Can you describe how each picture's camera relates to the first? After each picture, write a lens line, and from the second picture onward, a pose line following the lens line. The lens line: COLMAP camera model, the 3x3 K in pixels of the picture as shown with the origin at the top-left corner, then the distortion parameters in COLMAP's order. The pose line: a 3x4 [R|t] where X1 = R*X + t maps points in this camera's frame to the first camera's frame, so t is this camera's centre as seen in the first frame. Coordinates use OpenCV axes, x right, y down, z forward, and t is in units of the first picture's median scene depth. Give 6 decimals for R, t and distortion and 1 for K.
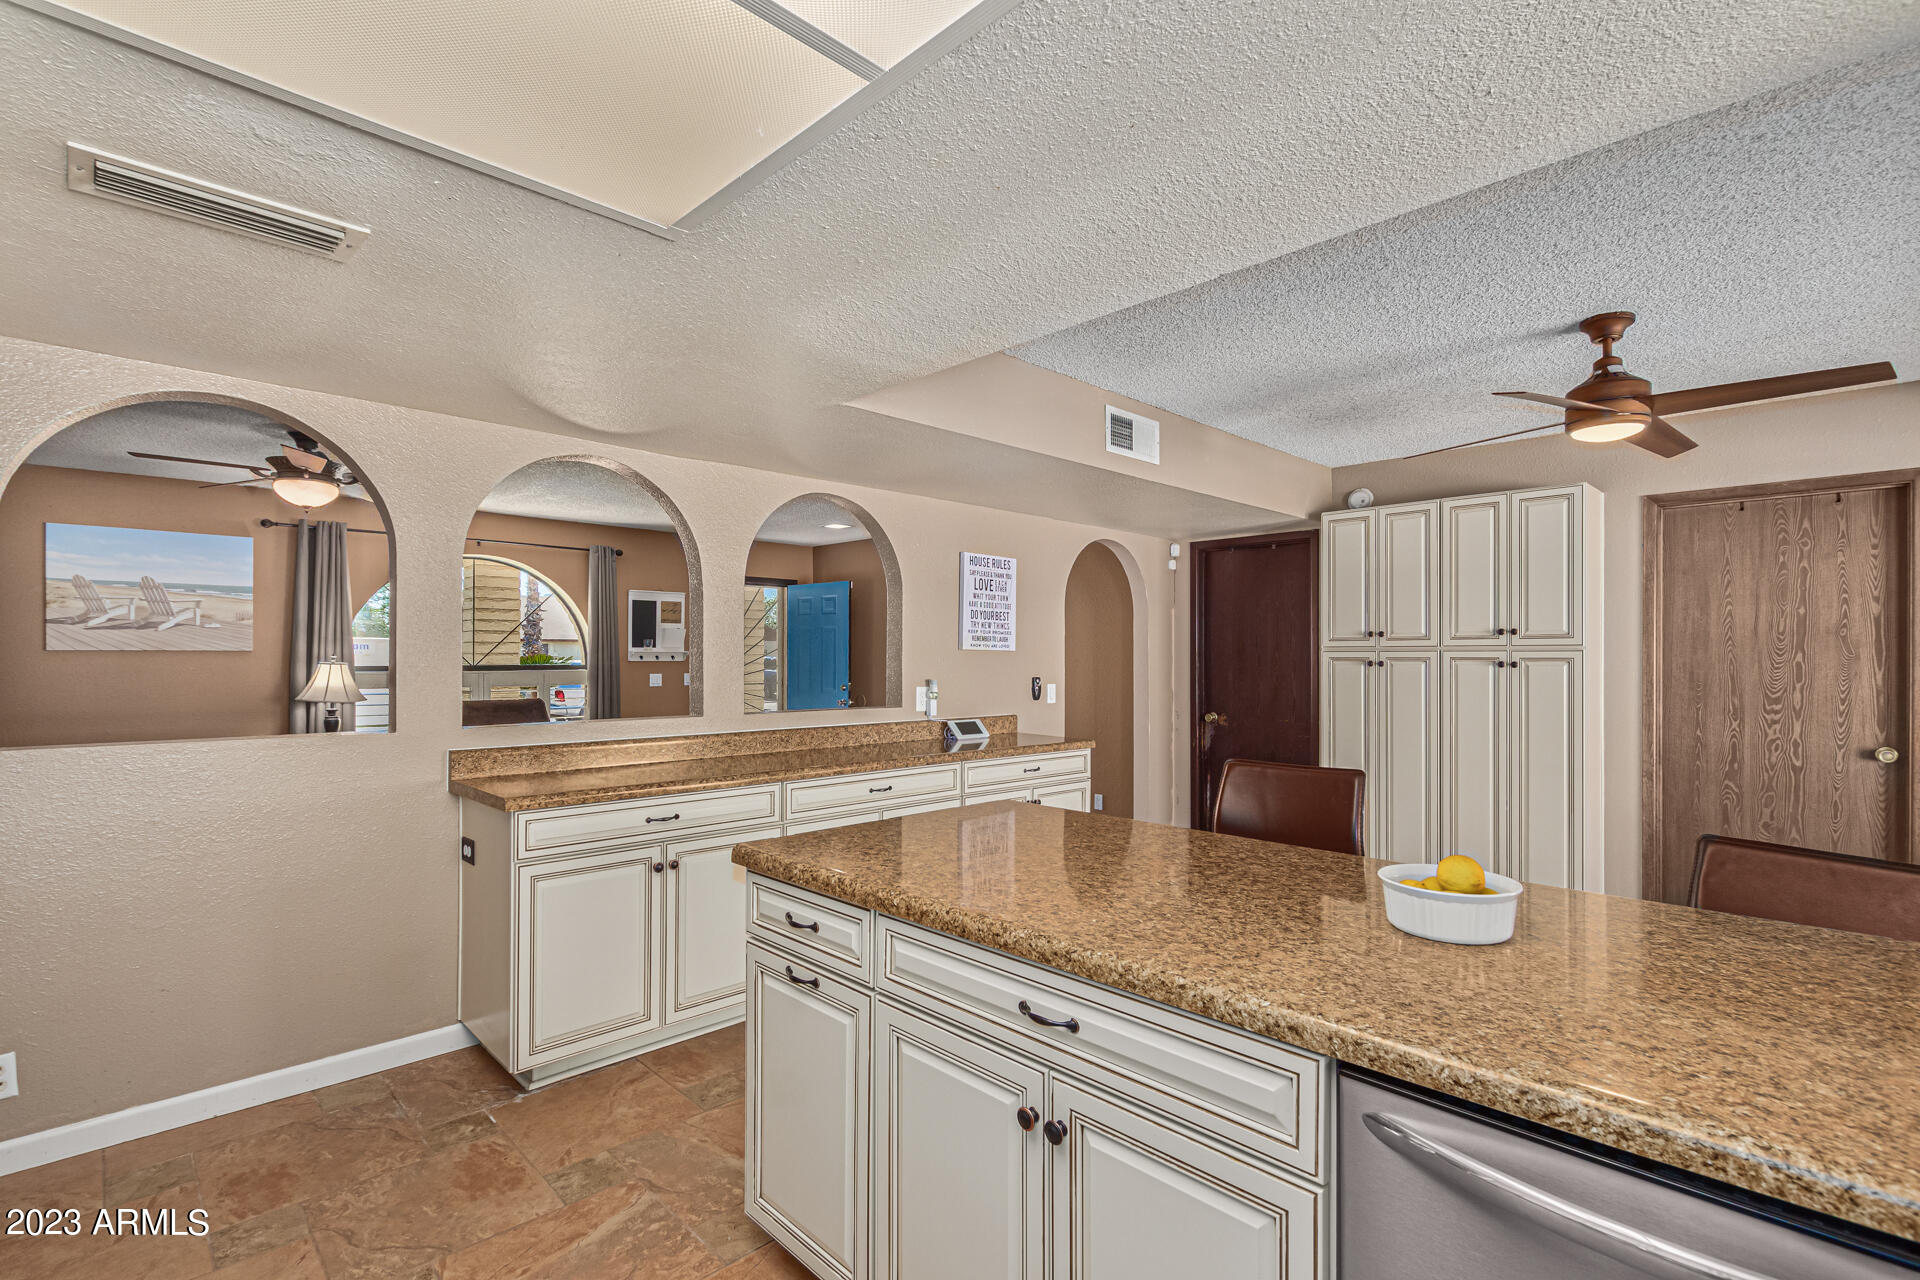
lens RADIAL K [[878.7, 0, 968.5], [0, 878.7, 665.6], [0, 0, 1]] dist [0.002949, -0.001638]
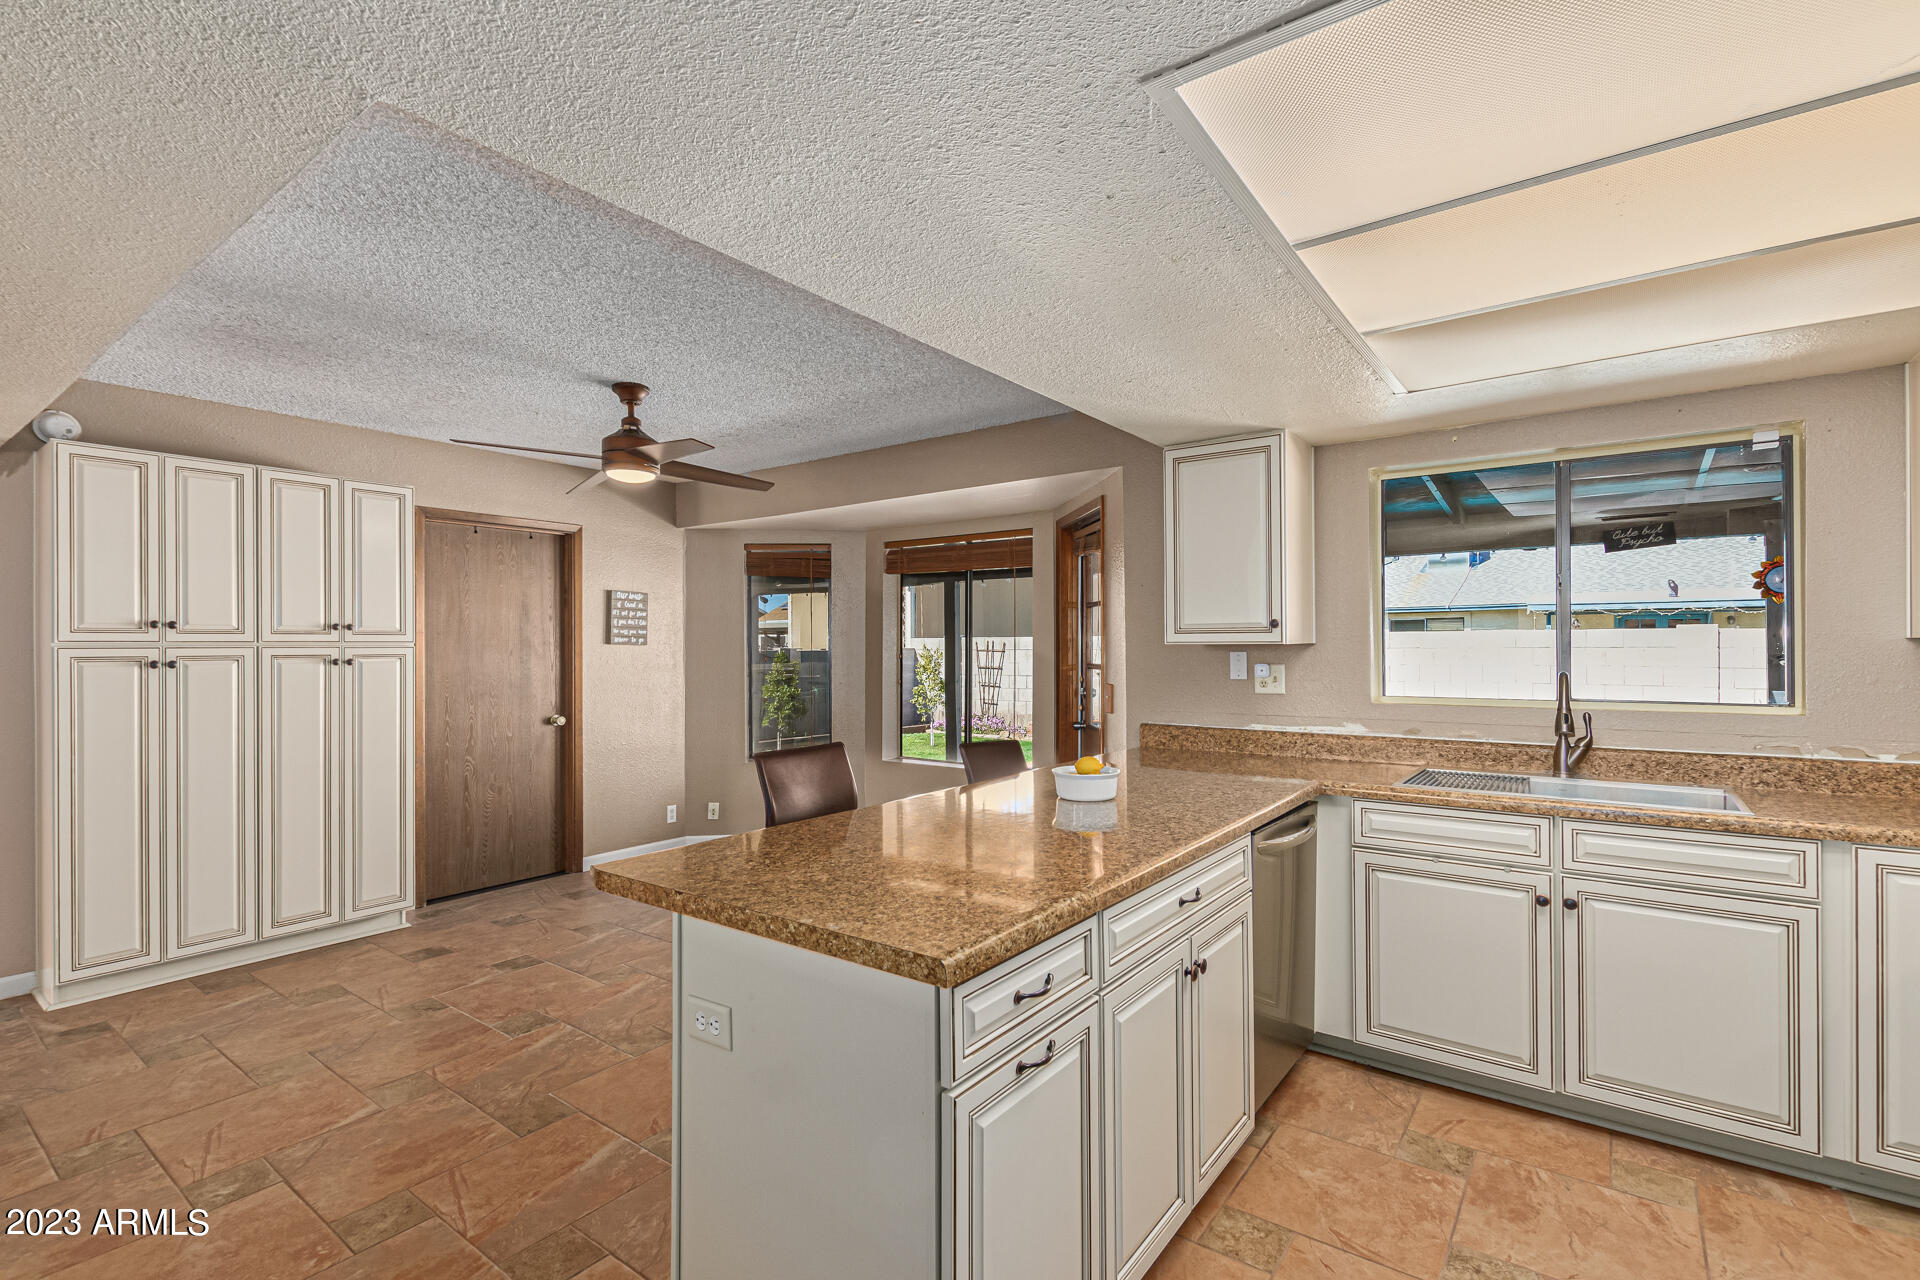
lens RADIAL K [[878.7, 0, 954.1], [0, 878.7, 639.5], [0, 0, 1]] dist [0.002949, -0.001638]
pose [[-0.157242, 0.009825, 0.987511, -0.354029], [0.016140, 0.999843, -0.007378, -0.006931], [-0.987428, 0.014778, -0.157376, 0.436240]]
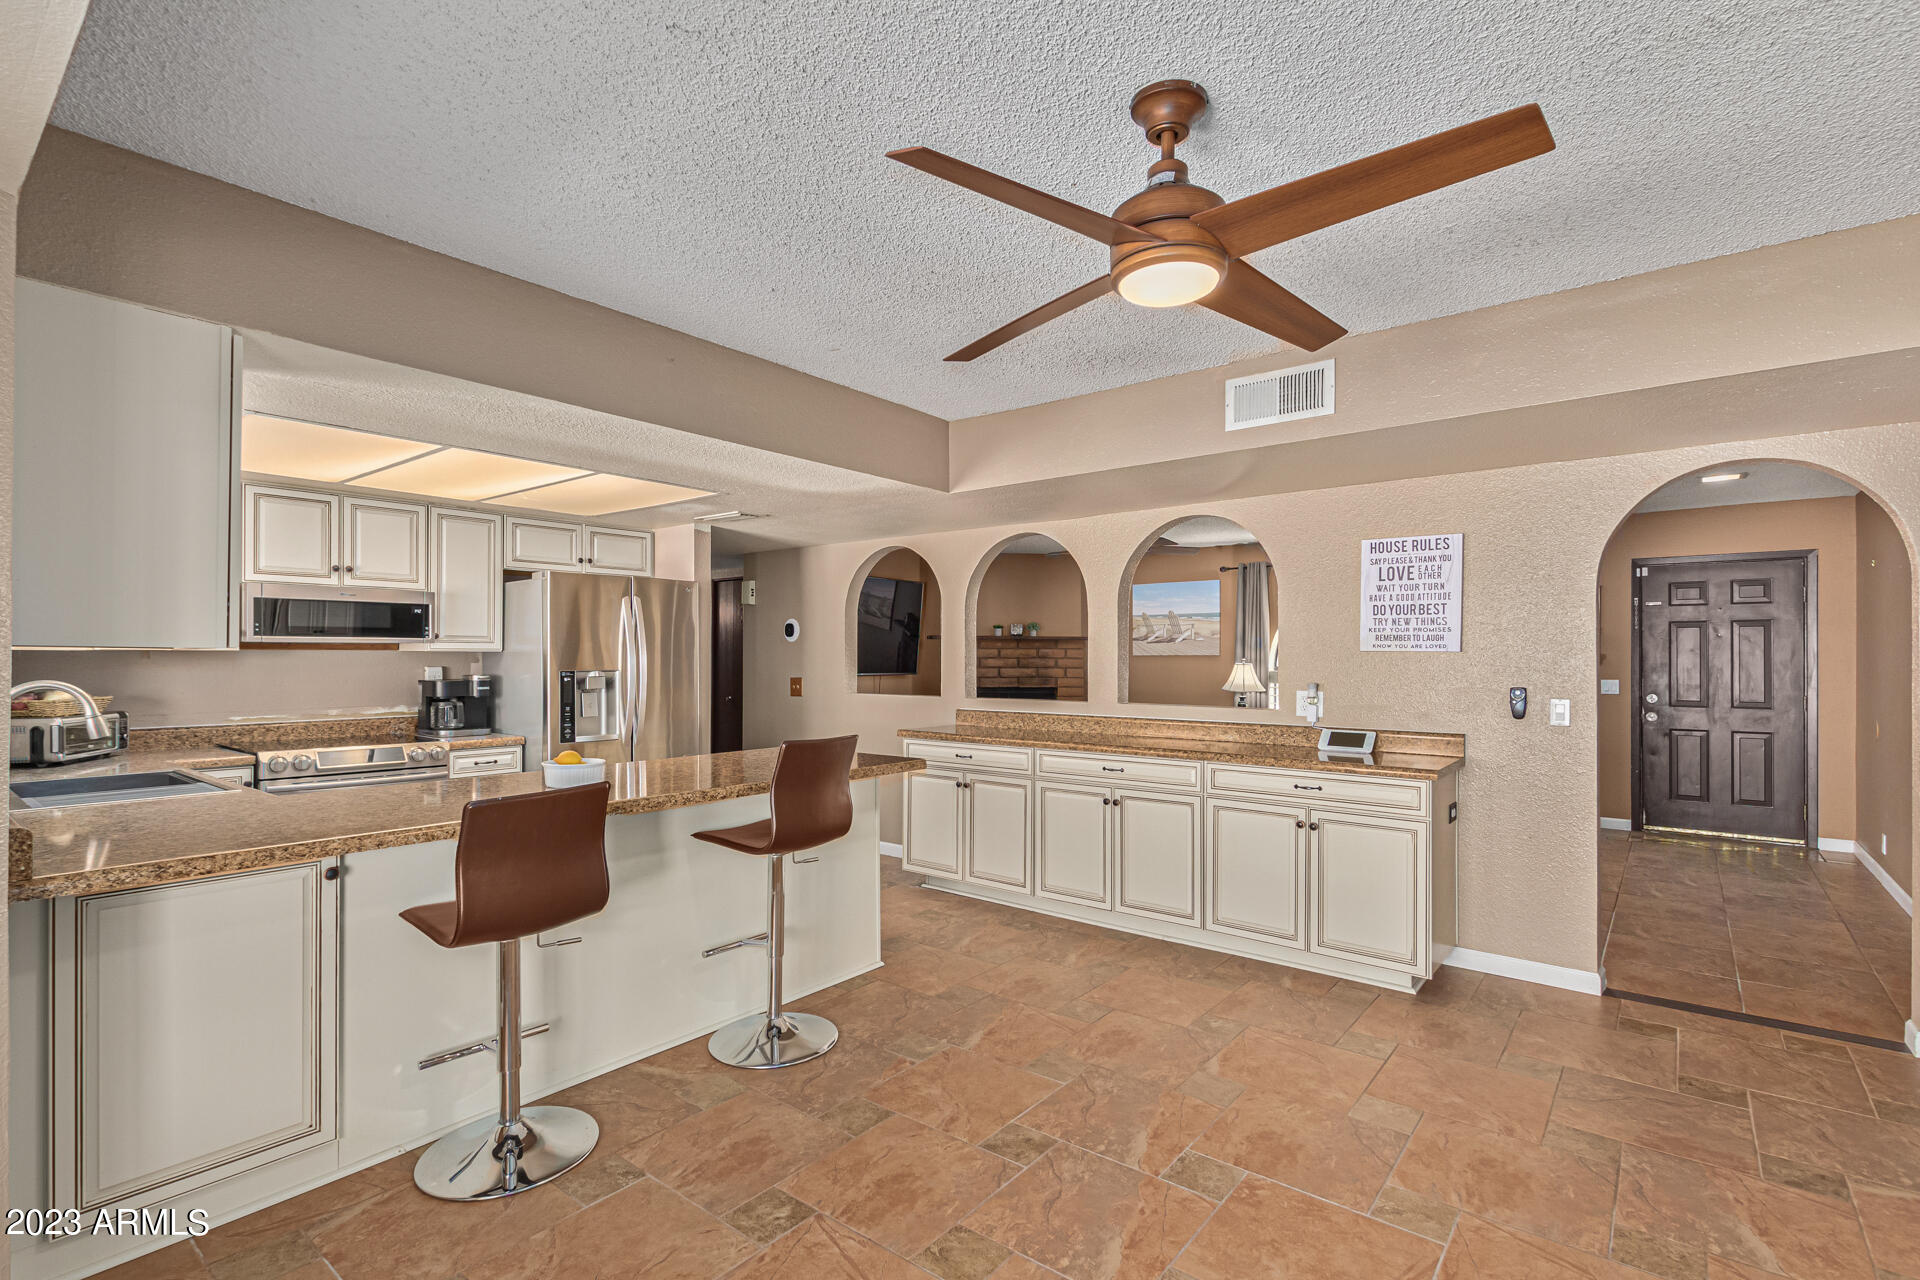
lens RADIAL K [[878.7, 0, 960.7], [0, 878.7, 655.3], [0, 0, 1]] dist [0.002949, -0.001638]
pose [[0.130975, -0.003791, -0.991378, 0.768464], [-0.012072, 0.999912, -0.005418, -0.004253], [0.991312, 0.012678, 0.130917, 0.458876]]
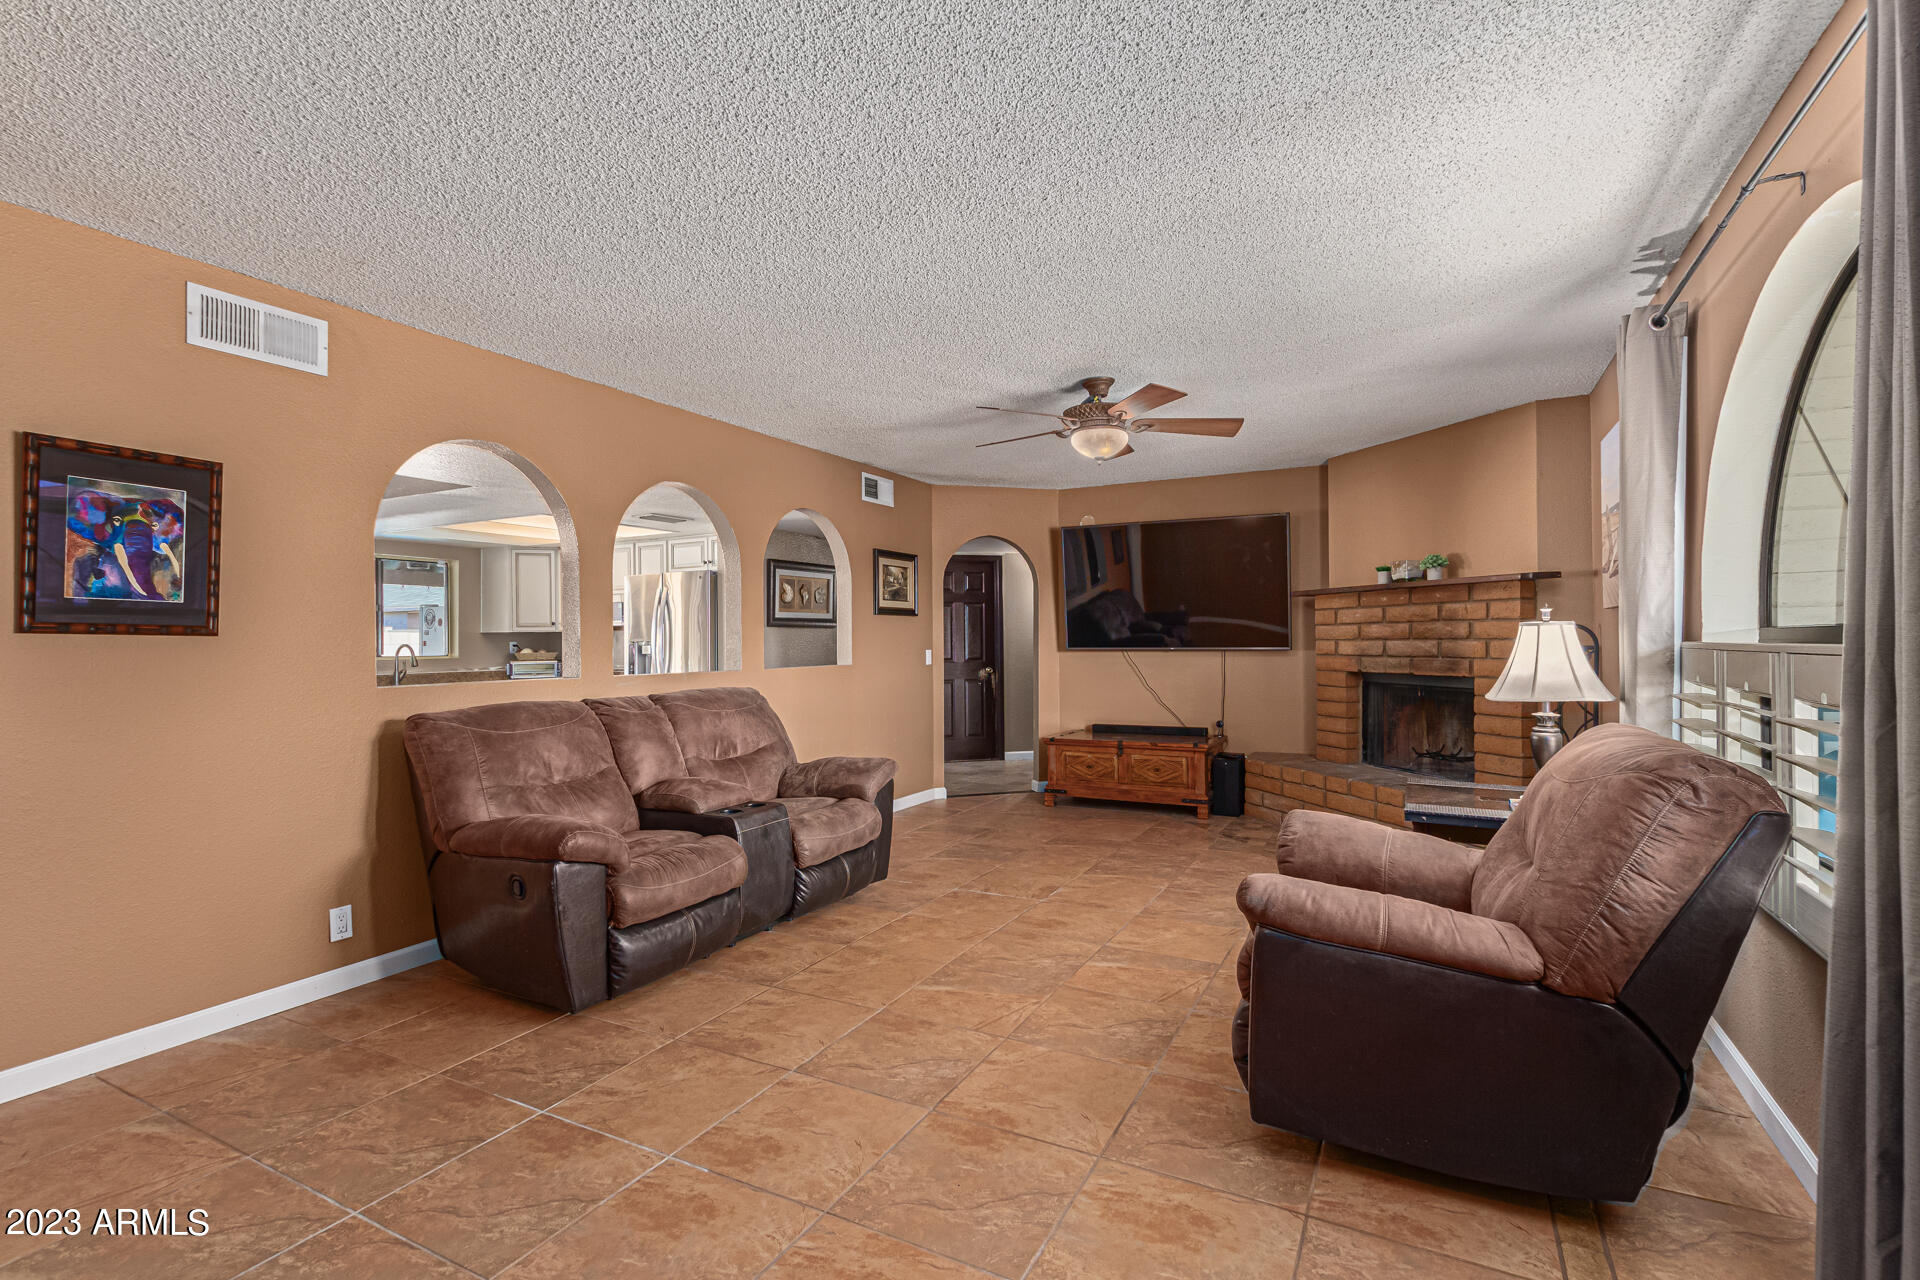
lens RADIAL K [[878.7, 0, 967.7], [0, 878.7, 645.0], [0, 0, 1]] dist [0.002949, -0.001638]
pose [[-0.952946, 0.007434, -0.303048, -0.320650], [0.003483, 0.999902, 0.013574, 0.002048], [0.303119, 0.011880, -0.952879, 1.729462]]
